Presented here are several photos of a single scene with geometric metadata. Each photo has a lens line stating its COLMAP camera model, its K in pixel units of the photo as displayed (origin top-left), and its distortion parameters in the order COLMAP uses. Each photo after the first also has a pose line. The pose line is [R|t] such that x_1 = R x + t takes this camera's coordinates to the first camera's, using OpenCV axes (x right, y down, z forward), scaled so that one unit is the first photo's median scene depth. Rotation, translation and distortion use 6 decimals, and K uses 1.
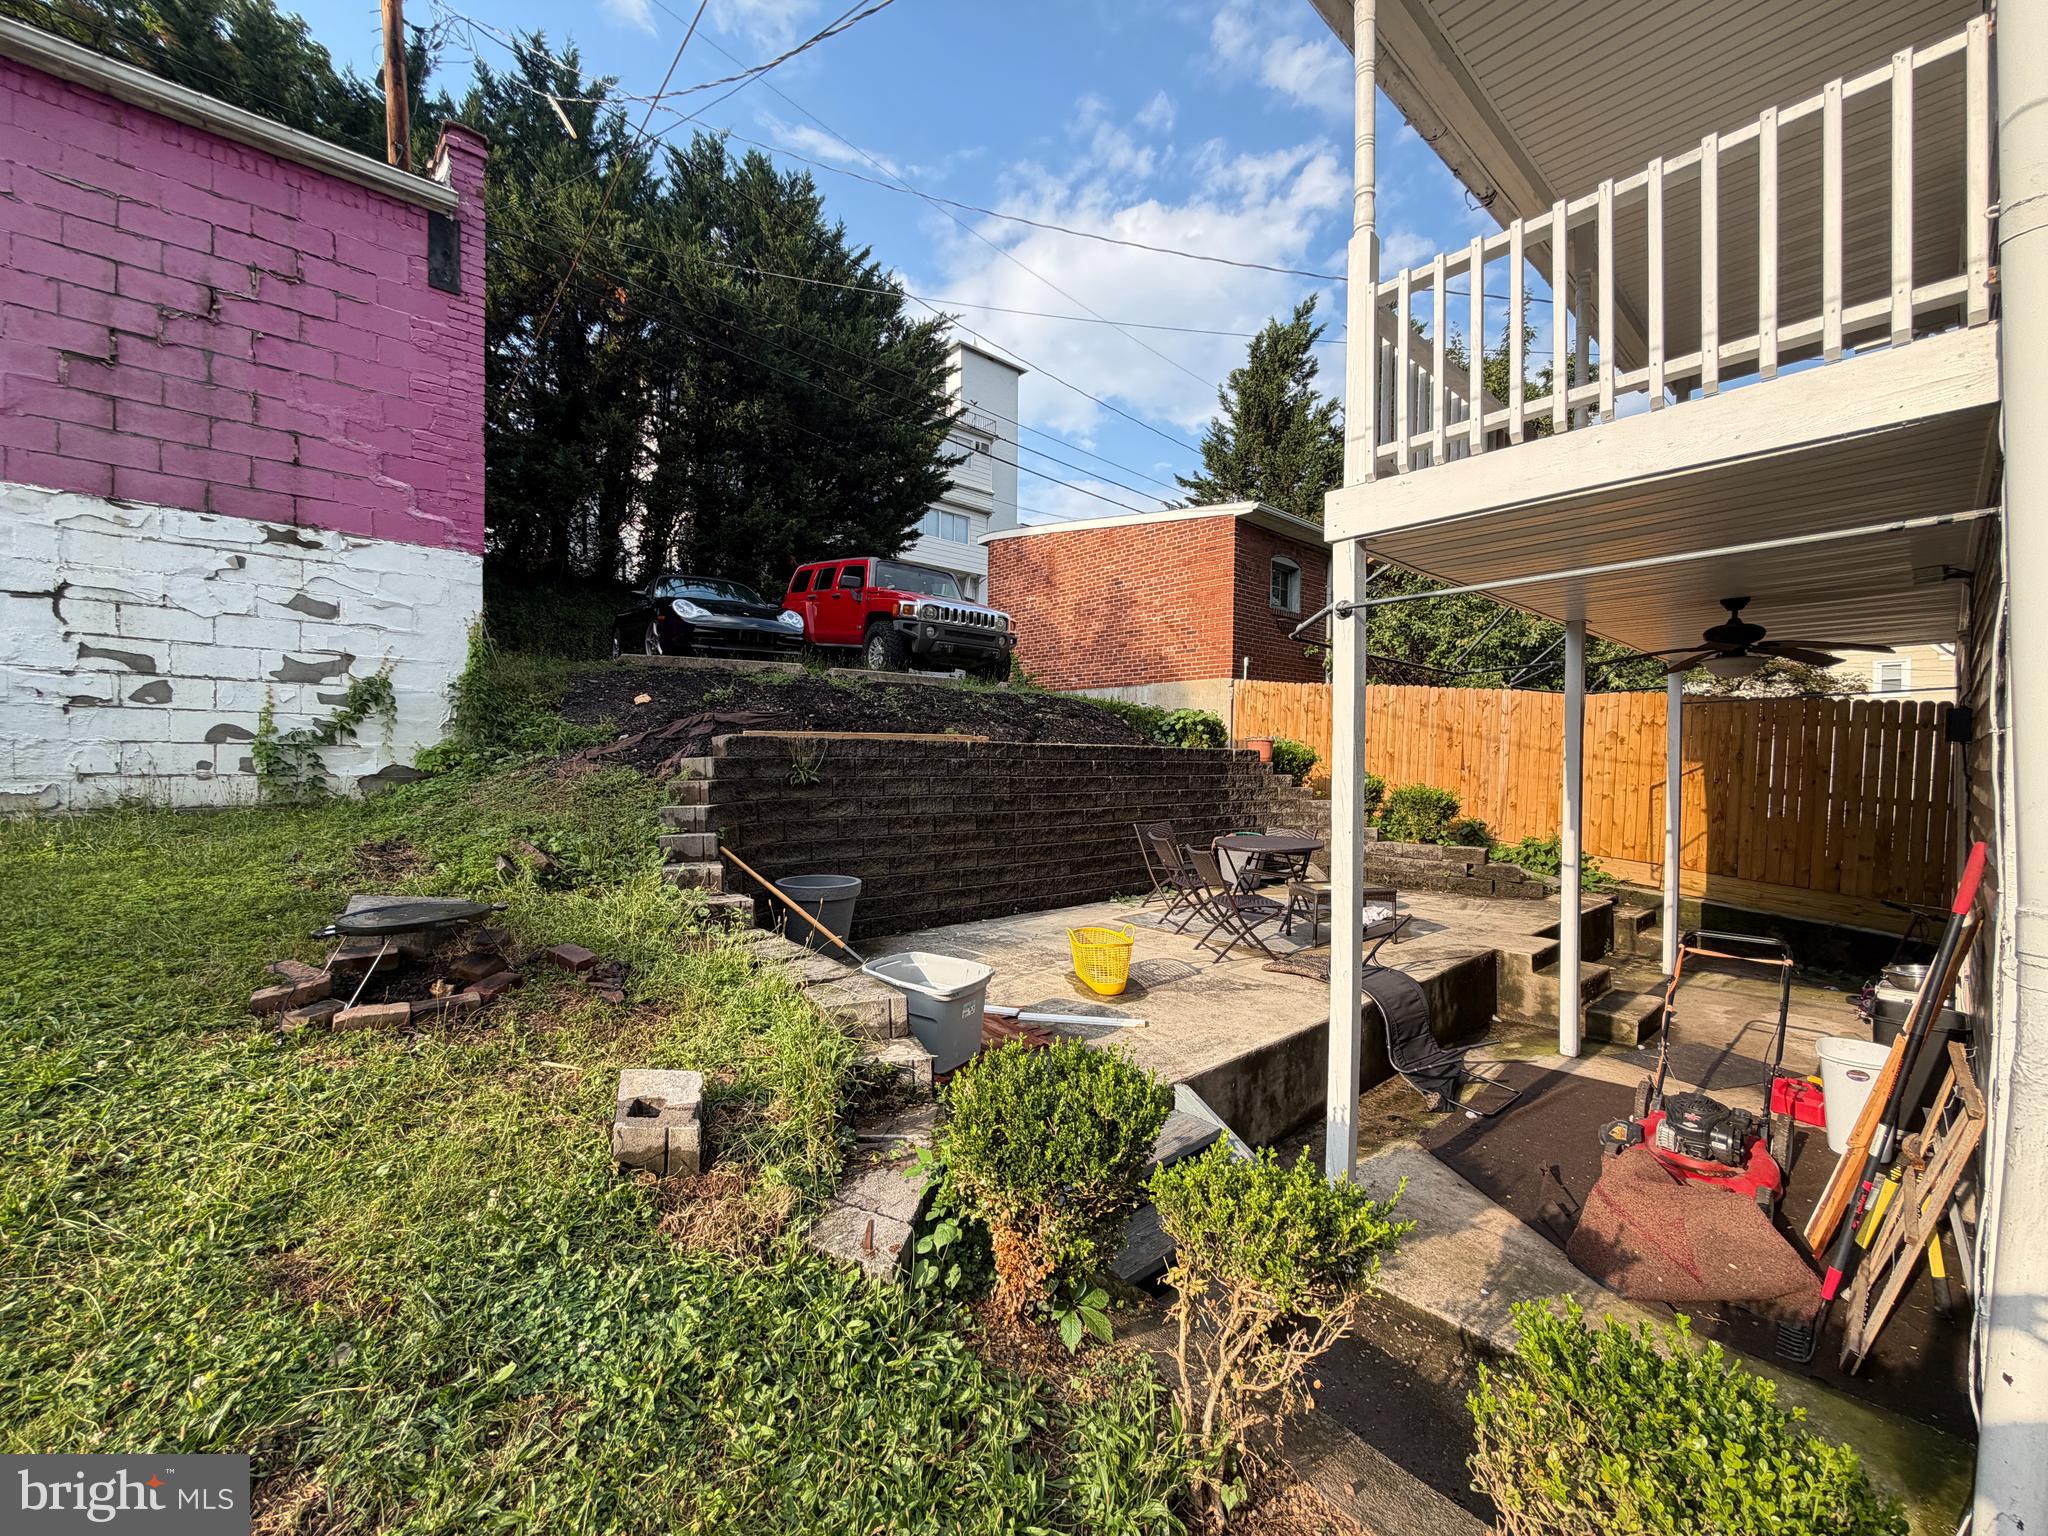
lens RADIAL K [[817.3, 0, 1018.0], [0, 817.3, 764.0], [0, 0, 1]] dist [-0.000063, 0.000021]
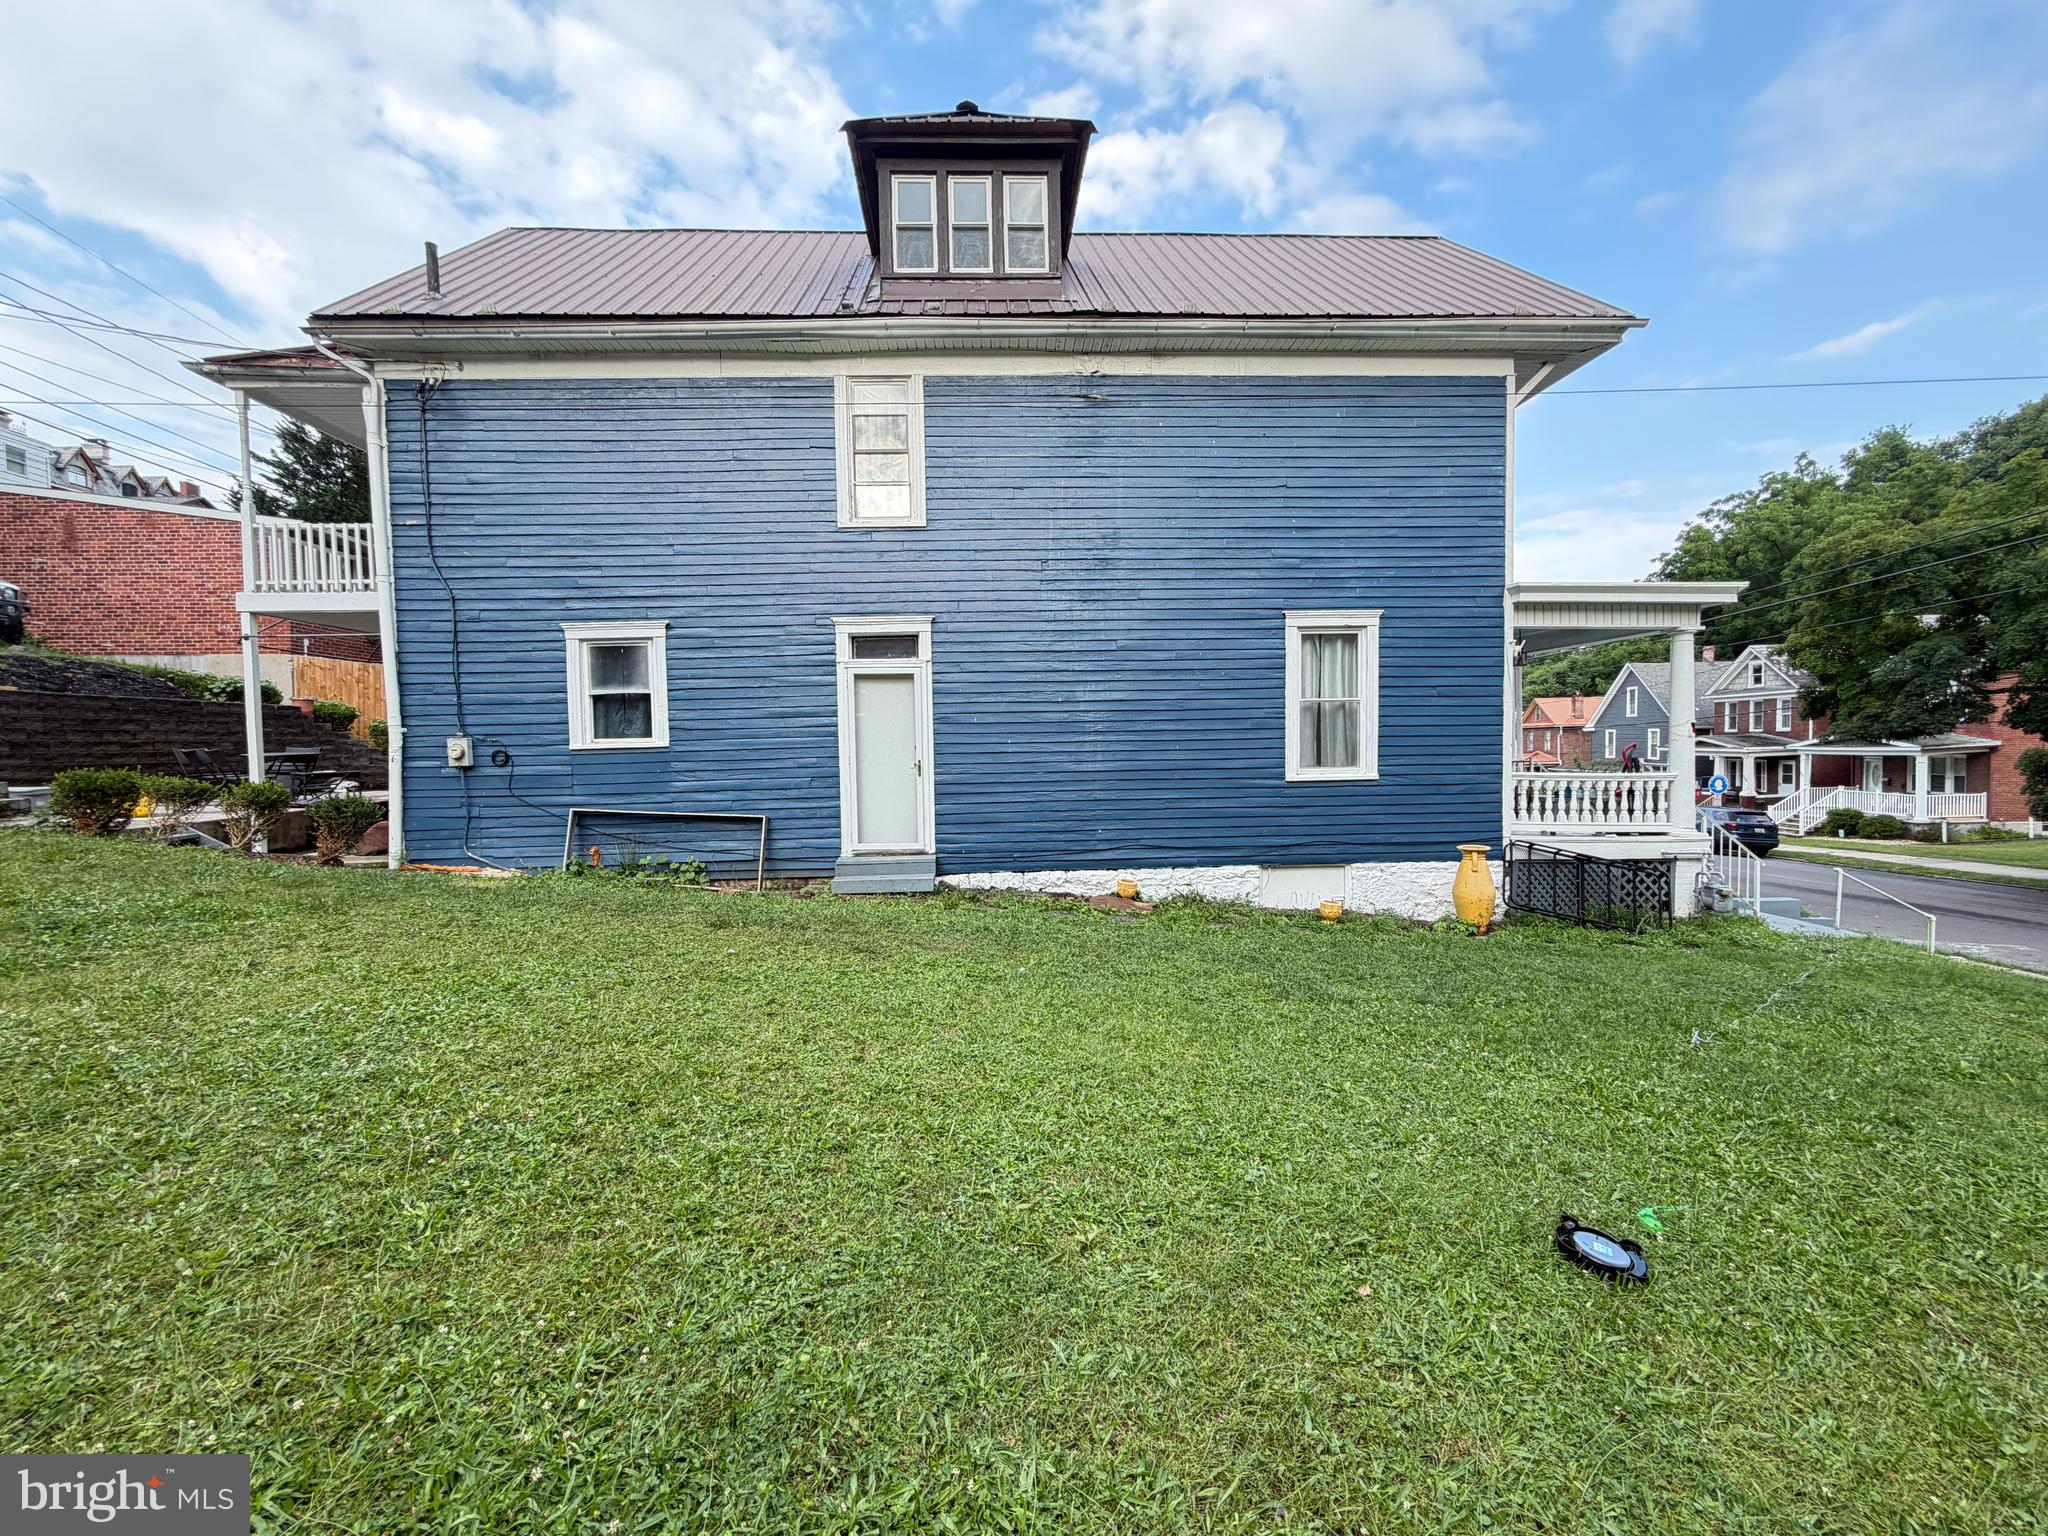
lens RADIAL K [[804.4, 0, 1005.6], [0, 804.4, 766.1], [0, 0, 1]] dist [-0.000084, 0.000184]
pose [[0.621957, -0.044564, 0.781782, -0.051778], [0.025763, 0.999003, 0.036450, 0.074785], [-0.782627, -0.002530, 0.622485, -0.930306]]
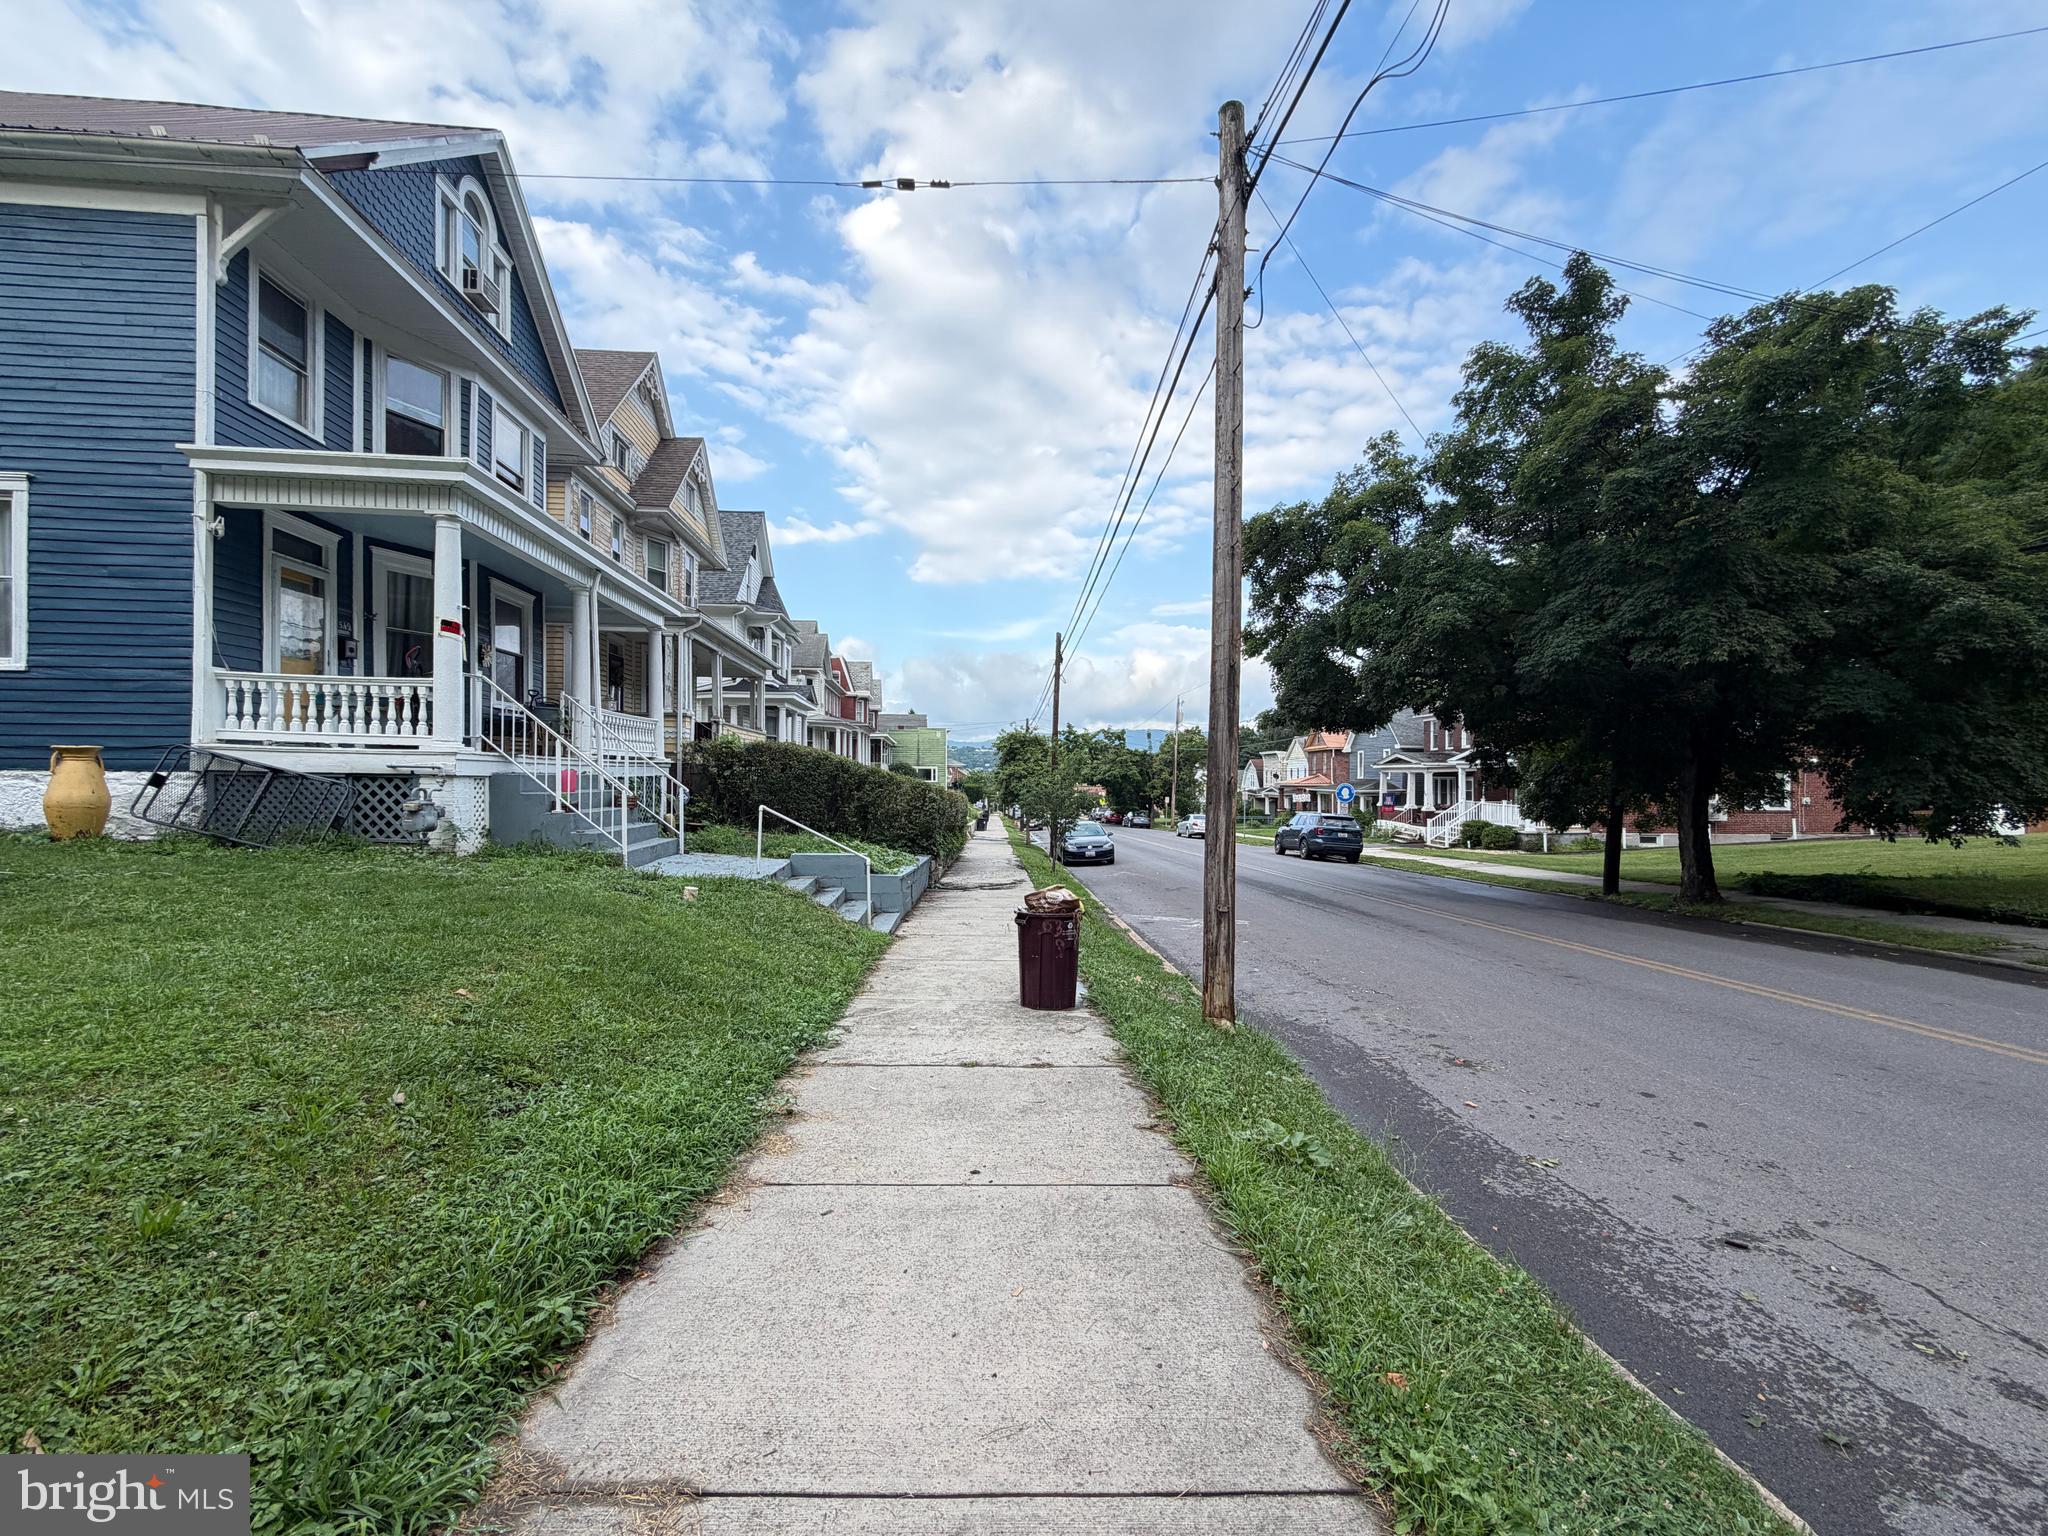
lens RADIAL K [[817.3, 0, 1018.0], [0, 817.3, 764.0], [0, 0, 1]] dist [-0.000063, 0.000021]
pose [[0.565197, 0.000976, 0.824956, 0.860680], [0.005481, 0.999973, -0.004938, 0.240047], [-0.824938, 0.007313, 0.565176, -1.973635]]
